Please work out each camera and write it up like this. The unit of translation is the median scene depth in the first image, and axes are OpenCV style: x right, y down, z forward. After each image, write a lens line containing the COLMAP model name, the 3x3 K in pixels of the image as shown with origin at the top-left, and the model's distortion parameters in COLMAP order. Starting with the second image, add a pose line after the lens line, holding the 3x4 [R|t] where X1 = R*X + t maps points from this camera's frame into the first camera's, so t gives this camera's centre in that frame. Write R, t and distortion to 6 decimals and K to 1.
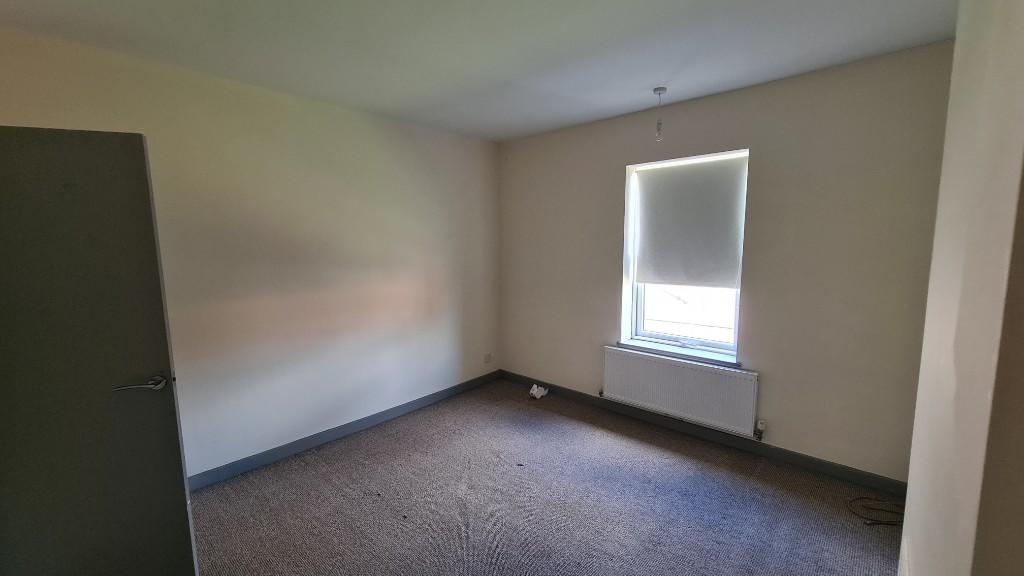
lens RADIAL K [[416.8, 0, 523.1], [0, 416.8, 289.0], [0, 0, 1]] dist [0.000023, -0.000401]
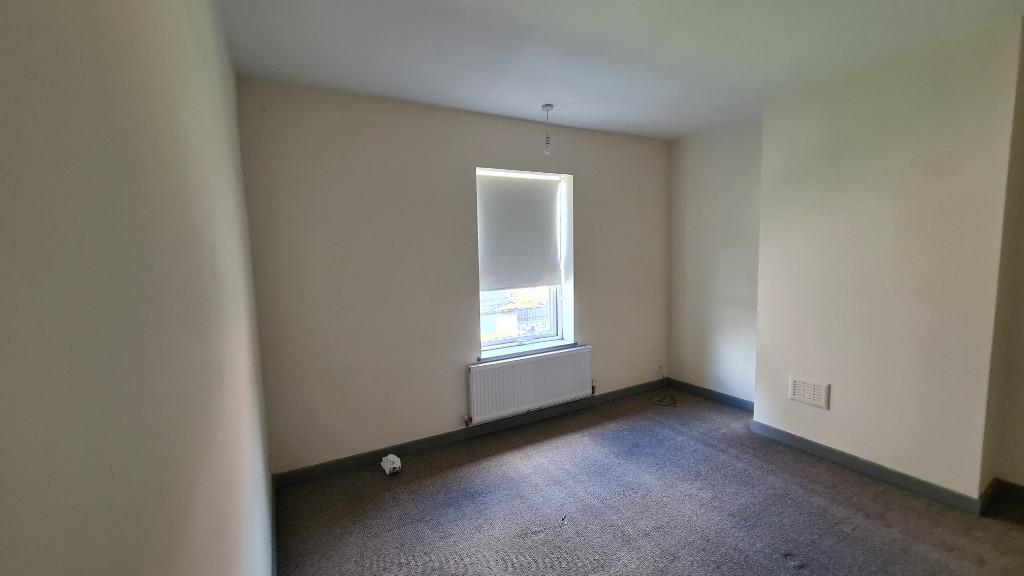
lens RADIAL K [[416.8, 0, 520.9], [0, 416.8, 288.1], [0, 0, 1]] dist [0.000023, -0.000401]
pose [[0.321312, -0.085788, 0.943080, -0.707178], [0.135702, 0.989781, 0.043802, -0.062249], [-0.937200, 0.113904, 0.329670, 0.706570]]
